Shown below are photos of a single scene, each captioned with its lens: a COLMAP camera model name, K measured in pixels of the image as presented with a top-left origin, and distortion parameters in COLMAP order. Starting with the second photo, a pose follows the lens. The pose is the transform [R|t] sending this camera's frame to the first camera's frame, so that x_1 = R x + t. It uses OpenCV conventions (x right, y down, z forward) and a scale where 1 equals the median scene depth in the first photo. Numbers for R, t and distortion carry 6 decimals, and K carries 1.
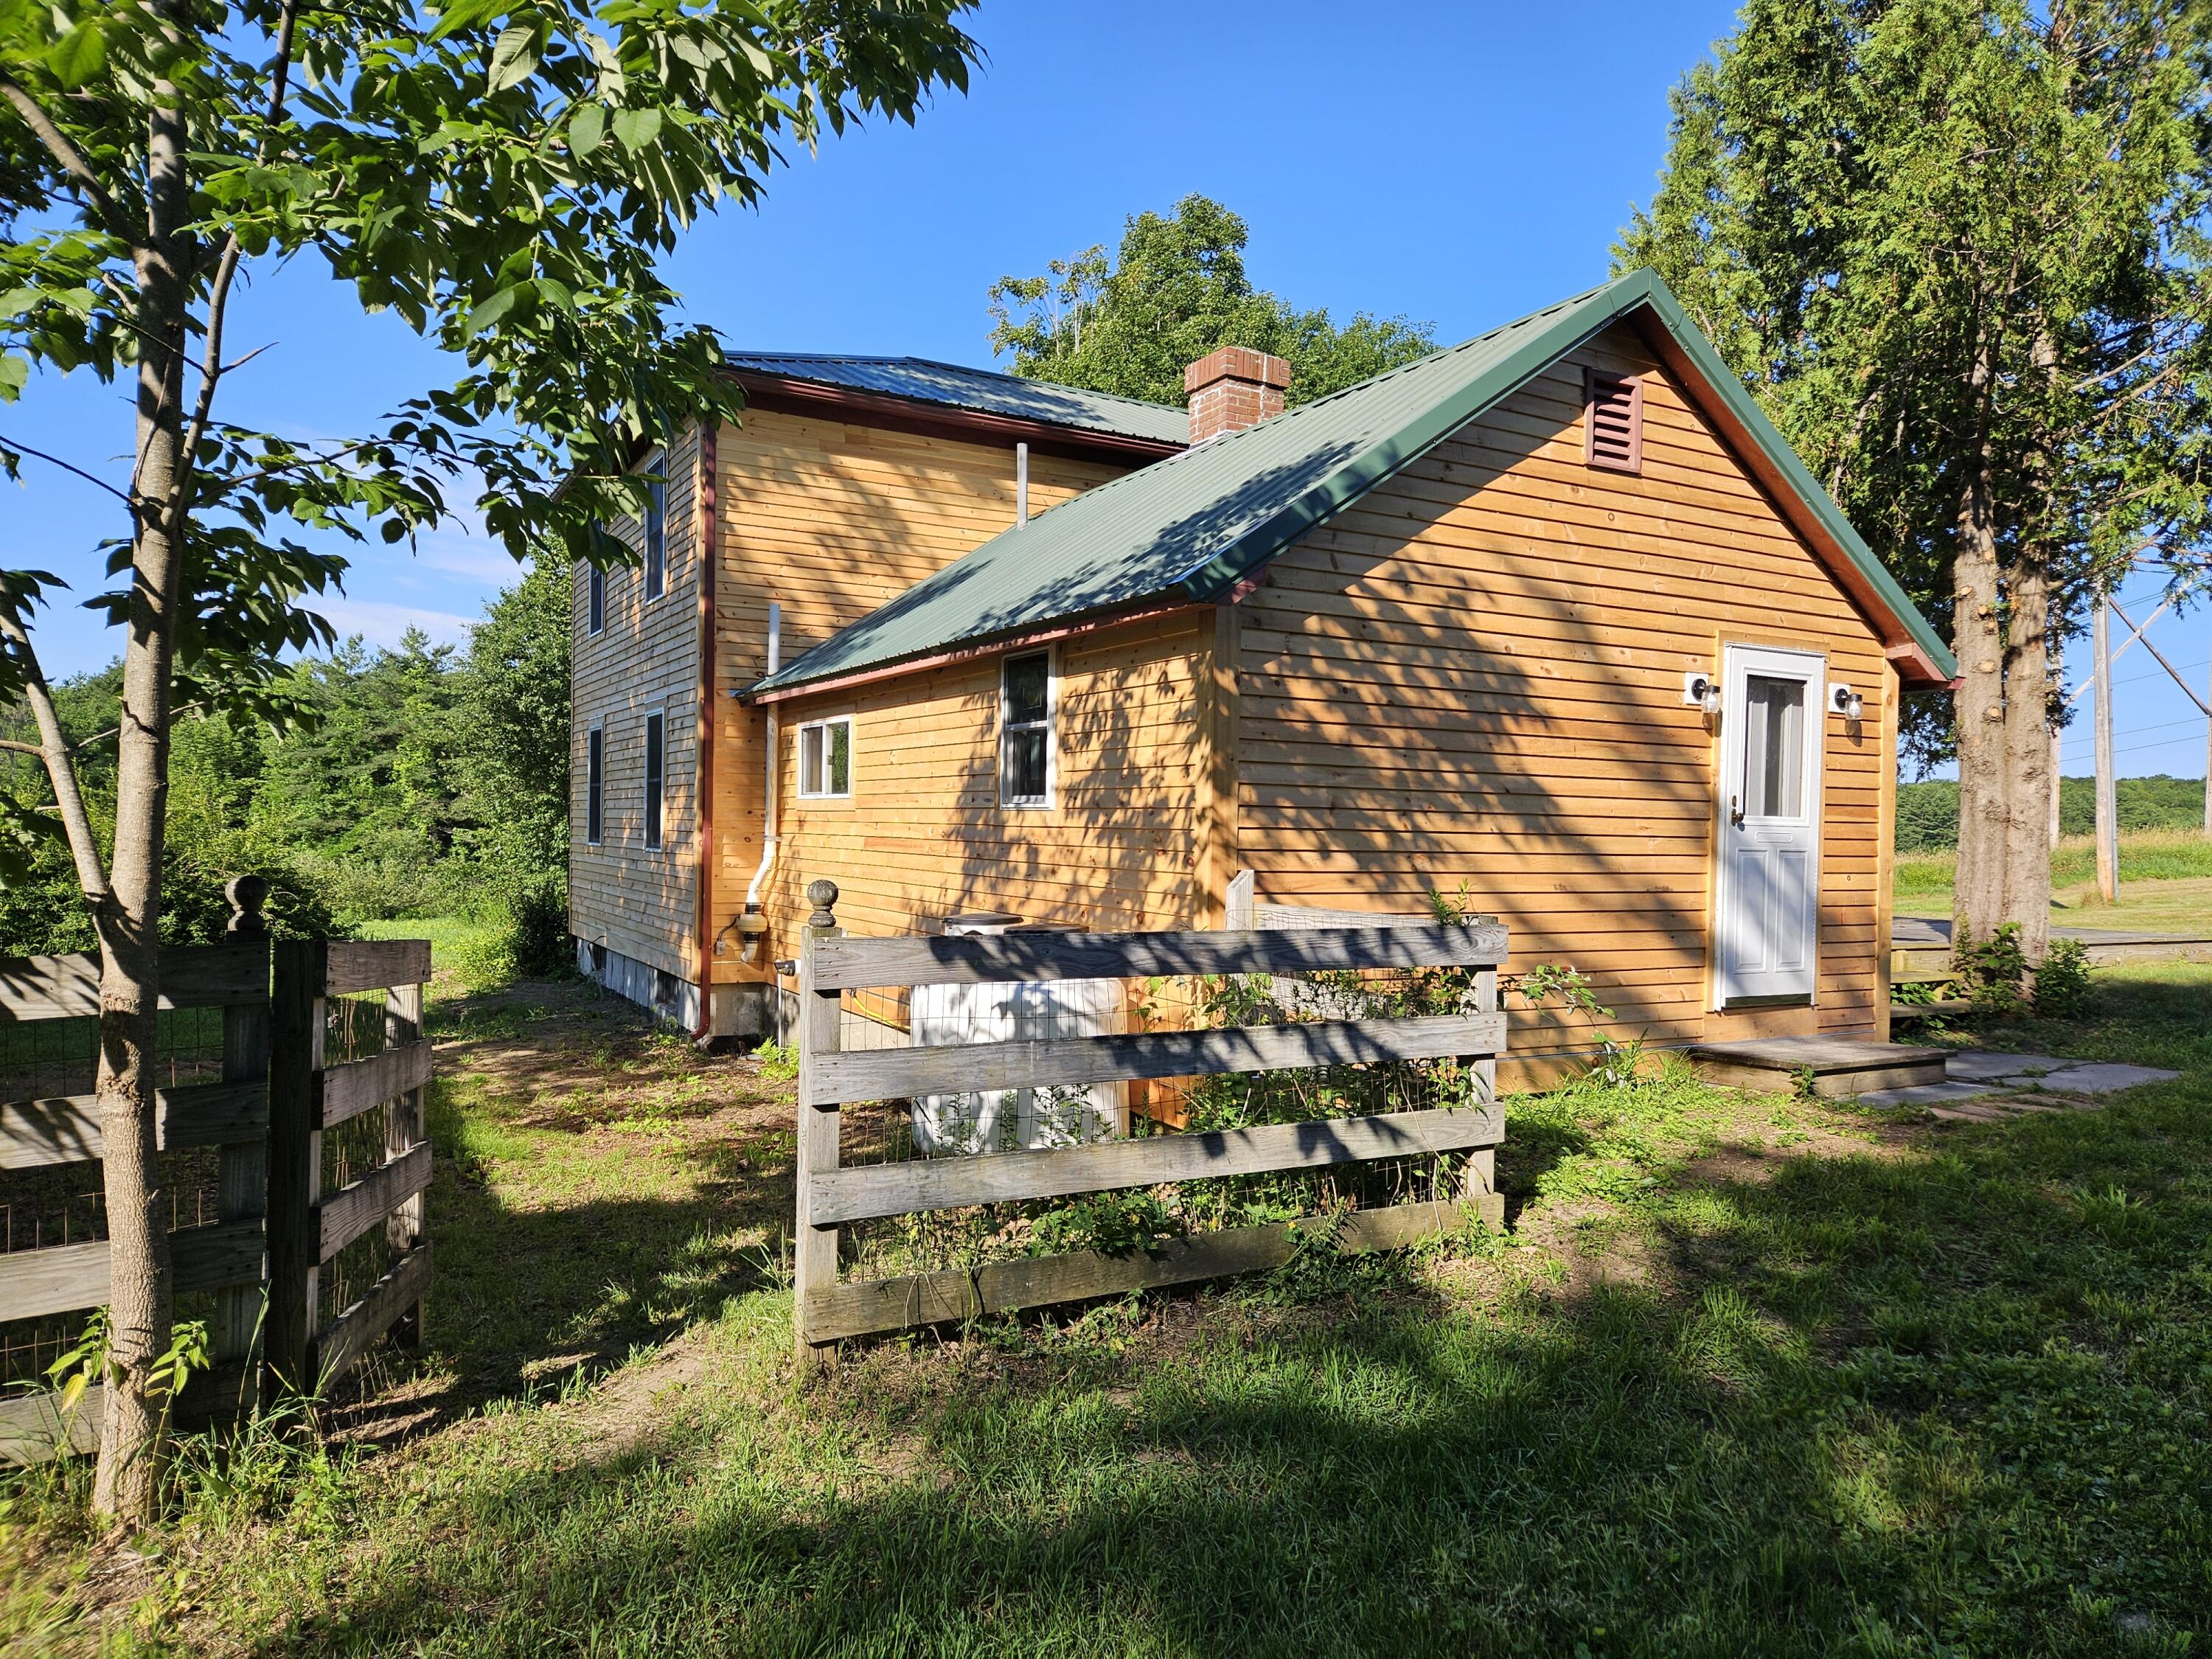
lens RADIAL K [[1450.9, 0, 1106.0], [0, 1450.9, 829.5], [0, 0, 1]] dist [0.071165, -0.000378]
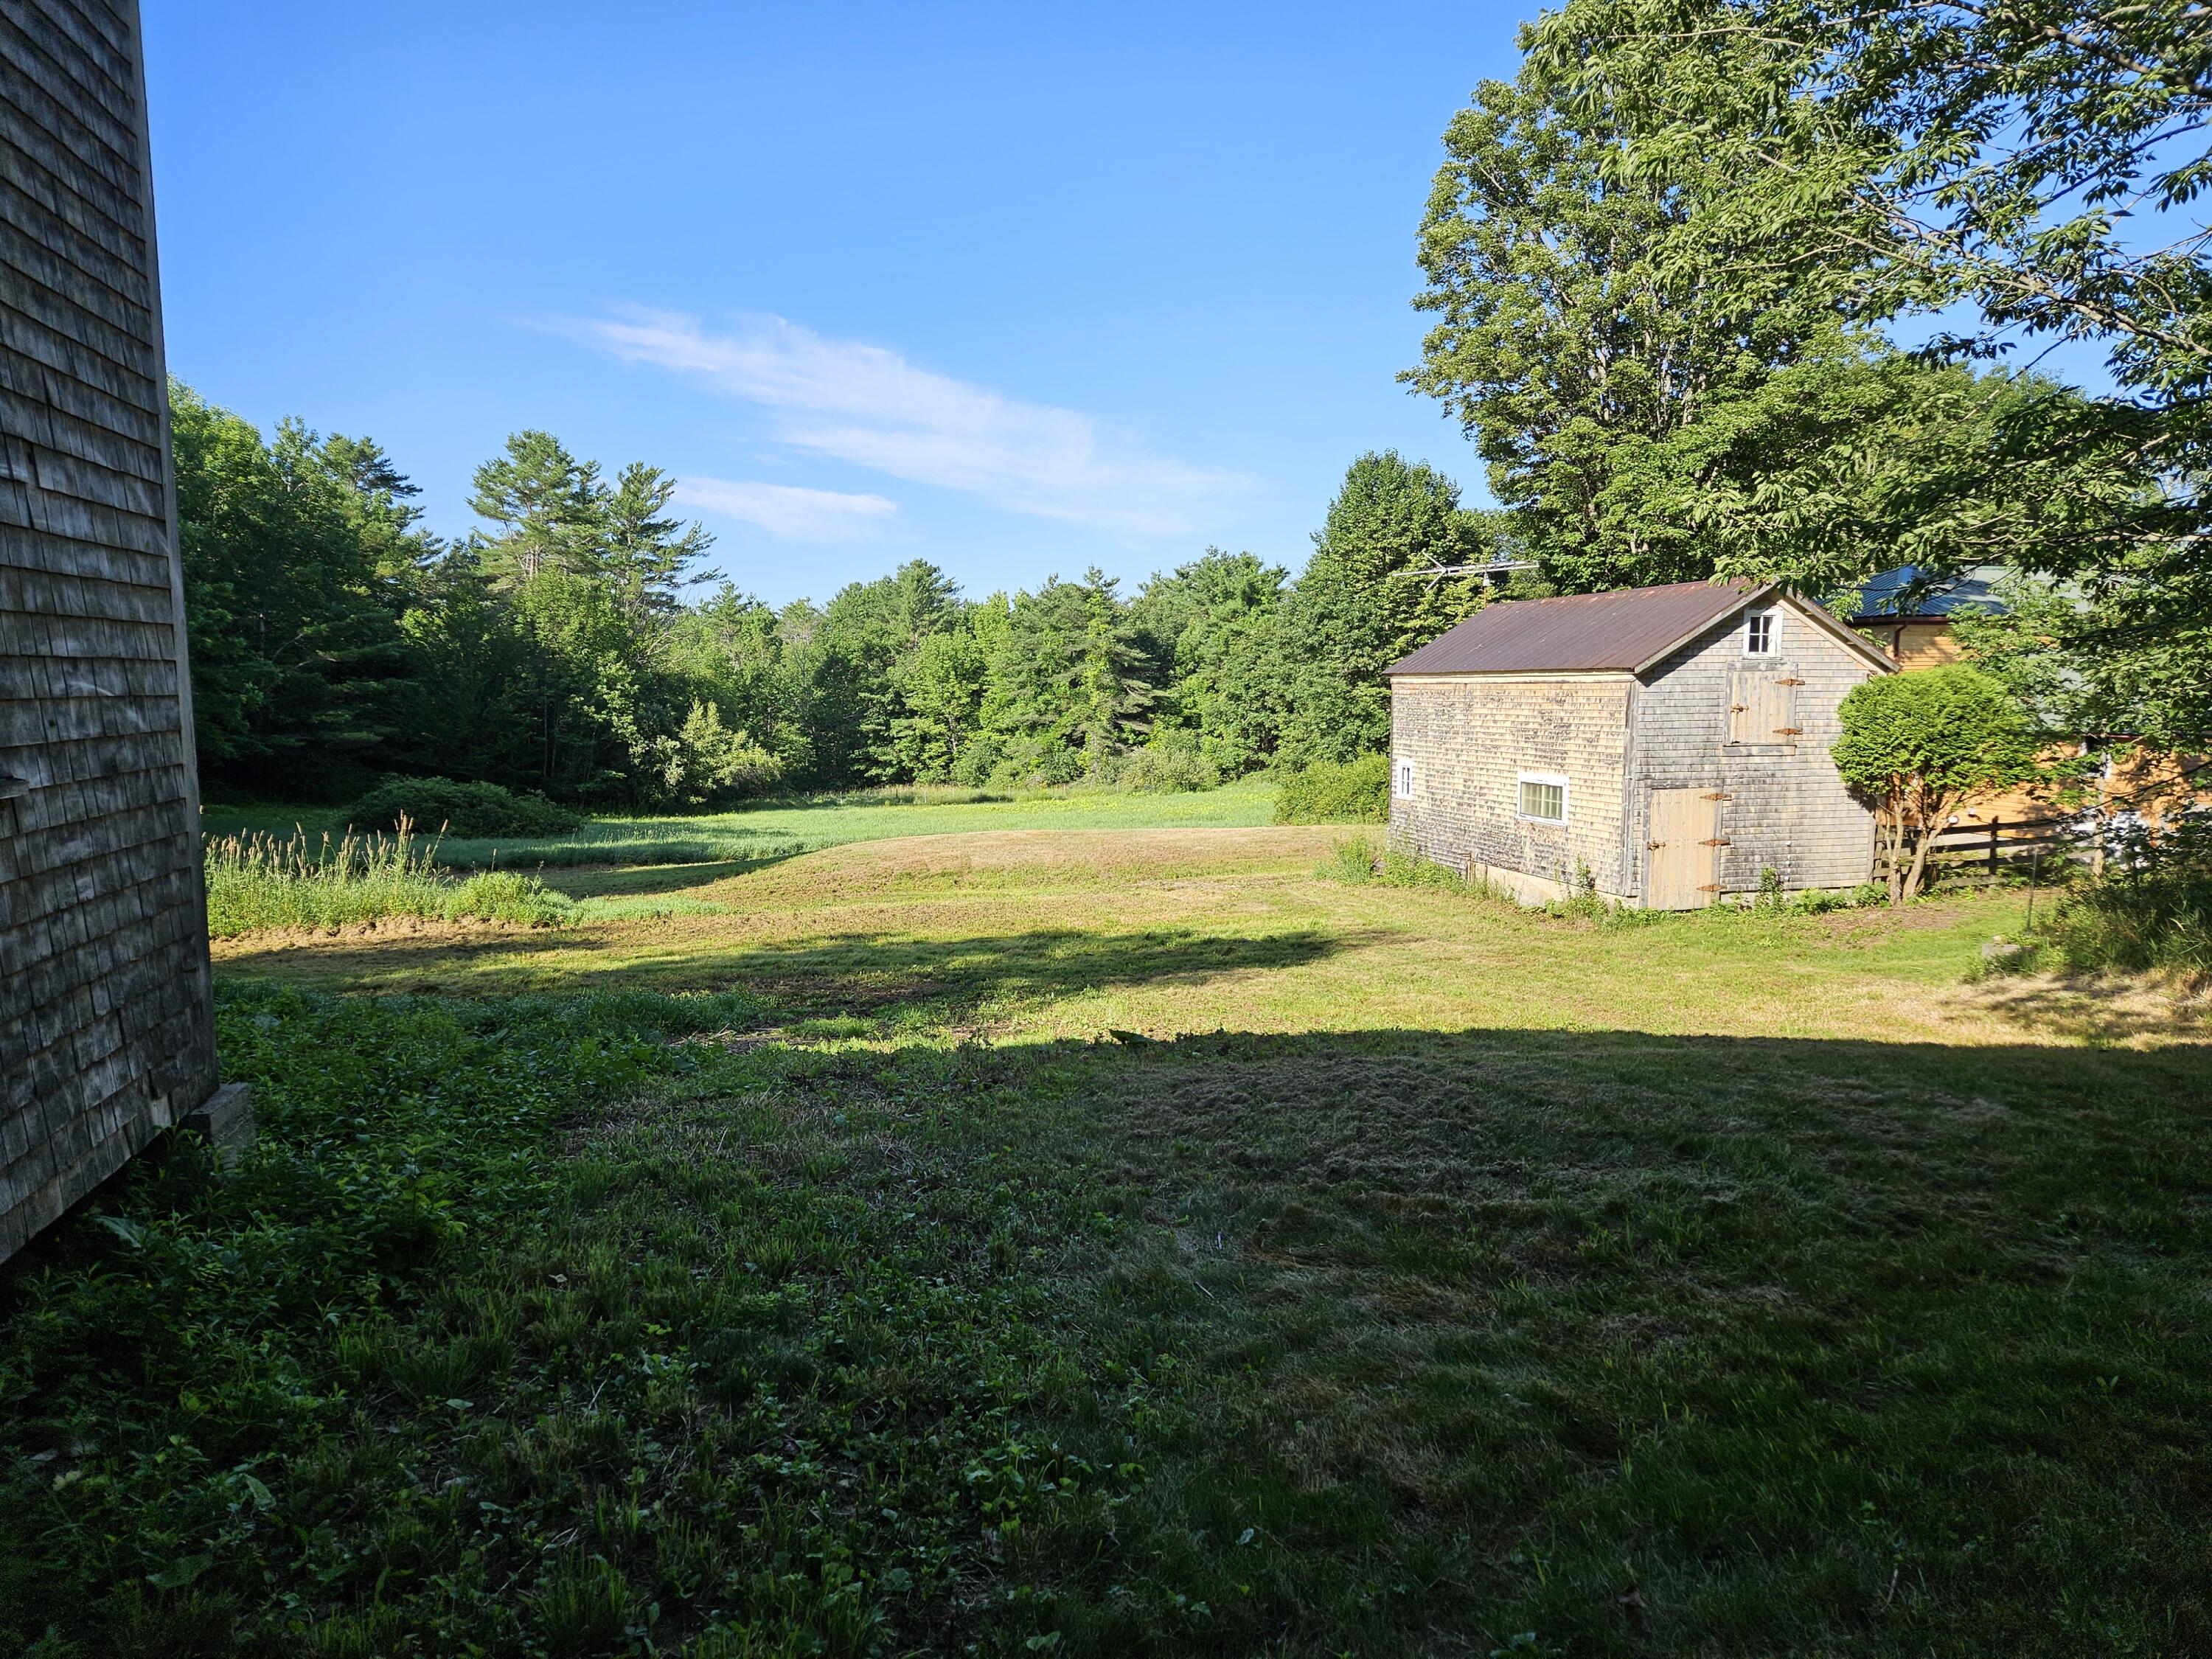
lens RADIAL K [[1450.9, 0, 1106.0], [0, 1450.9, 829.5], [0, 0, 1]] dist [0.071165, -0.000378]
pose [[0.962782, 0.002509, -0.270268, -0.110870], [0.022929, 0.995594, 0.090921, -0.021773], [0.269306, -0.093734, 0.958482, -0.260160]]
